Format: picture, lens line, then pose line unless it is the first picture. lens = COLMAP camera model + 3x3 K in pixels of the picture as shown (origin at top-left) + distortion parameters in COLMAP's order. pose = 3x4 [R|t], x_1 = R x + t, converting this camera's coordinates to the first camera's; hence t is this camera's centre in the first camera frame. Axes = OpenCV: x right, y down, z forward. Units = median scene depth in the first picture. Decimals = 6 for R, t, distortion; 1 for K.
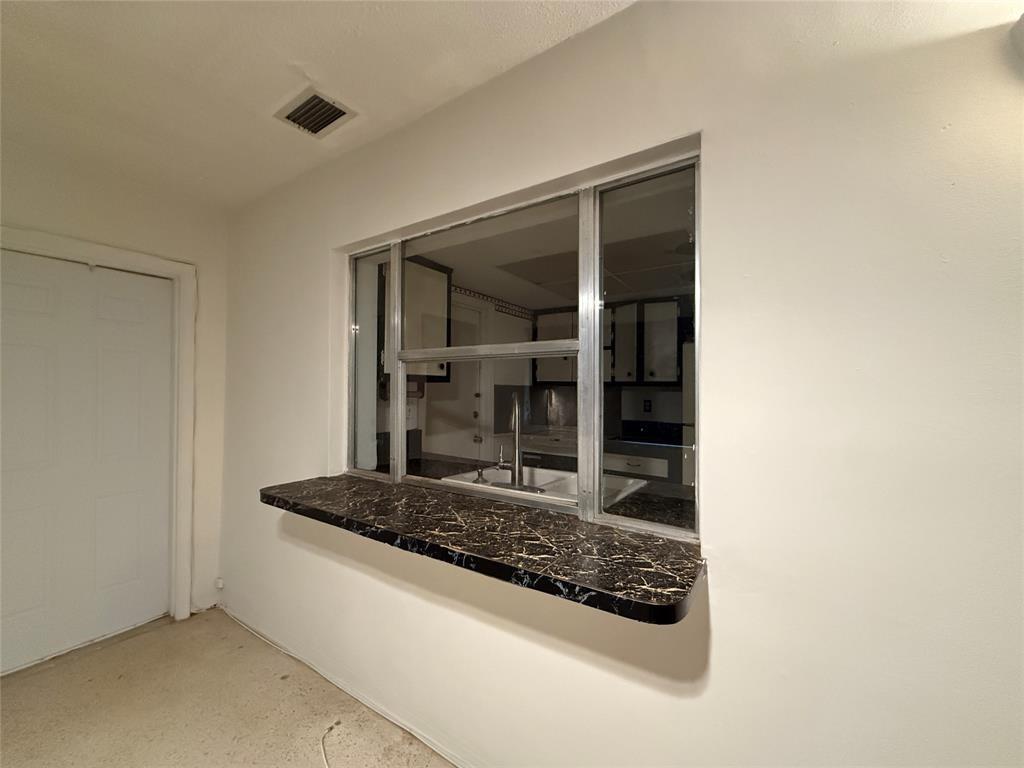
lens RADIAL K [[408.4, 0, 510.2], [0, 408.4, 388.2], [0, 0, 1]] dist [0.003303, -0.000358]
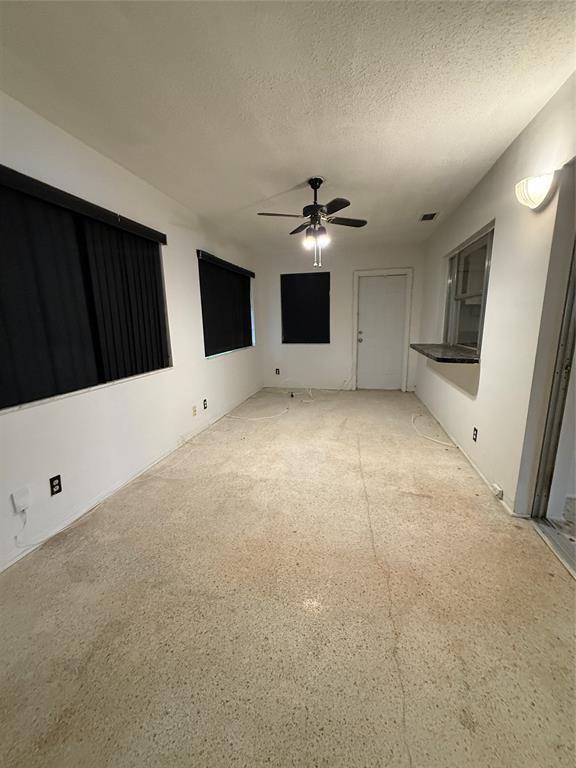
lens RADIAL K [[306.3, 0, 285.8], [0, 306.3, 382.2], [0, 0, 1]] dist [0.003303, -0.000358]
pose [[0.354644, 0.162319, -0.920804, 1.245915], [0.038334, 0.981463, 0.187777, 0.041760], [0.934215, -0.101892, 0.341848, -0.750680]]
